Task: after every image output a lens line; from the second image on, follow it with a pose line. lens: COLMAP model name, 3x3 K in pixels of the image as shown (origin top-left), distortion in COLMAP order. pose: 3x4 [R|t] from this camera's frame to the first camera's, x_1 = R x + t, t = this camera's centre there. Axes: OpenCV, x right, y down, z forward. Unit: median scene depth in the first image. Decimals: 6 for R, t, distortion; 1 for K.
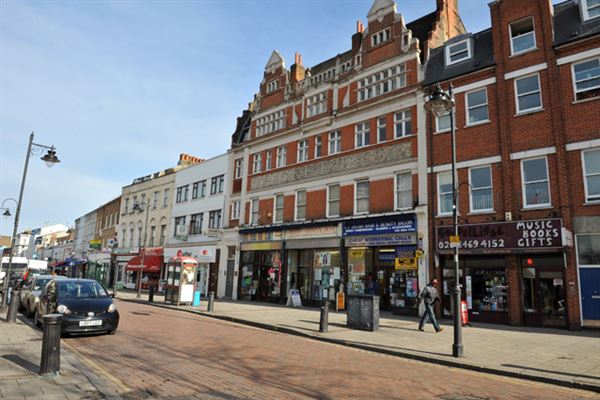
lens RADIAL K [[407.9, 0, 300.8], [0, 407.9, 200.1], [0, 0, 1]] dist [-0.050670, -0.000325]
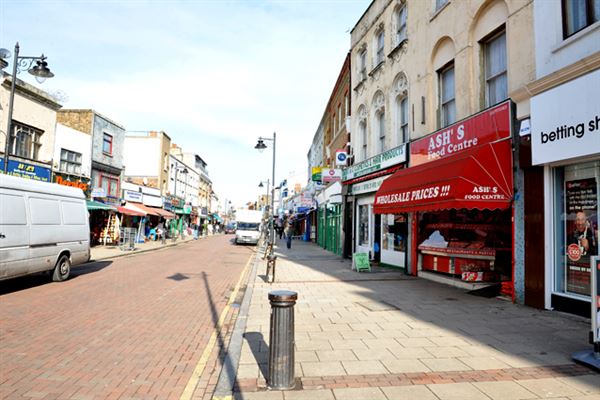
lens RADIAL K [[407.9, 0, 299.6], [0, 407.9, 198.8], [0, 0, 1]] dist [-0.050670, -0.000325]
pose [[0.819162, -0.056248, -0.570798, -0.397304], [0.119011, 0.990190, 0.073219, 0.176137], [0.561080, -0.127909, 0.817820, 0.943687]]
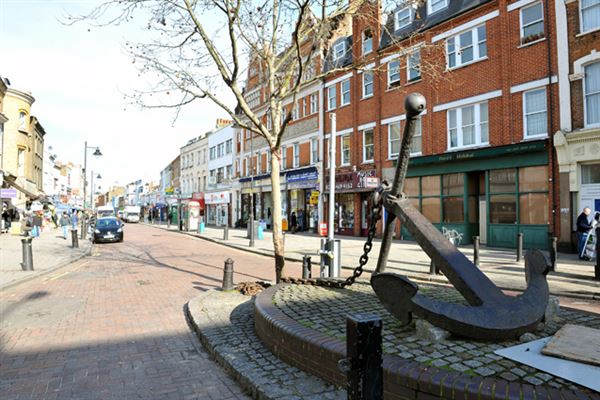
lens RADIAL K [[407.9, 0, 299.8], [0, 407.9, 199.7], [0, 0, 1]] dist [-0.050670, -0.000325]
pose [[0.971020, -0.046834, -0.234365, 0.373751], [0.084187, 0.984787, 0.152010, -0.054020], [0.223680, -0.167336, 0.960191, -0.319502]]
